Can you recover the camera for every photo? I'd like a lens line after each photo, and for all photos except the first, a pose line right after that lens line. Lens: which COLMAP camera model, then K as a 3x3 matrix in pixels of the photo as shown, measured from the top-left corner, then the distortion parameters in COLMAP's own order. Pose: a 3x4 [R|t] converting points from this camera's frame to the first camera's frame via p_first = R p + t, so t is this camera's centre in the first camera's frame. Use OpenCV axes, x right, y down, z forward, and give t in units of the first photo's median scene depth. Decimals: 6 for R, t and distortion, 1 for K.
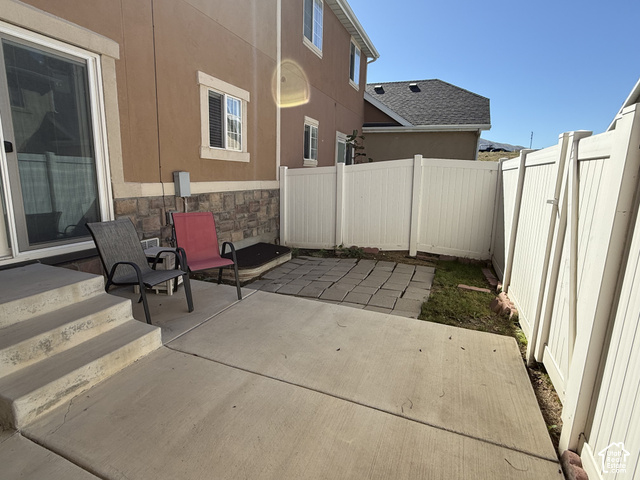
lens RADIAL K [[334.0, 0, 320.0], [0, 334.0, 240.0], [0, 0, 1]] dist [0.000256, 0.000019]
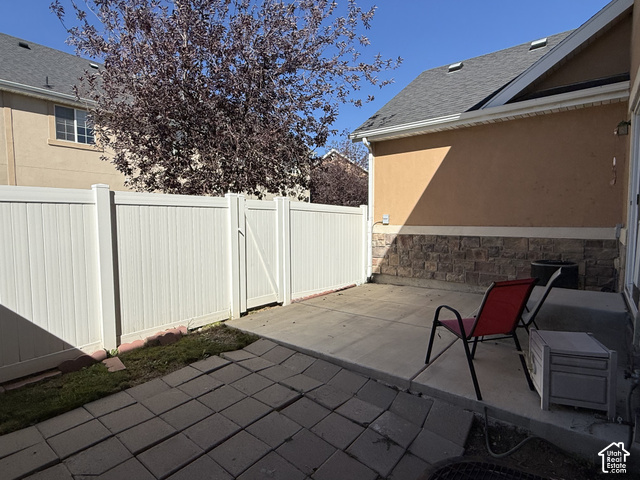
lens RADIAL K [[334.0, 0, 320.0], [0, 334.0, 240.0], [0, 0, 1]] dist [0.000256, 0.000019]
pose [[-0.953028, -0.043509, 0.299740, -0.205175], [0.034785, 0.967357, 0.251019, -0.328737], [-0.300877, 0.249655, -0.920405, 1.669817]]
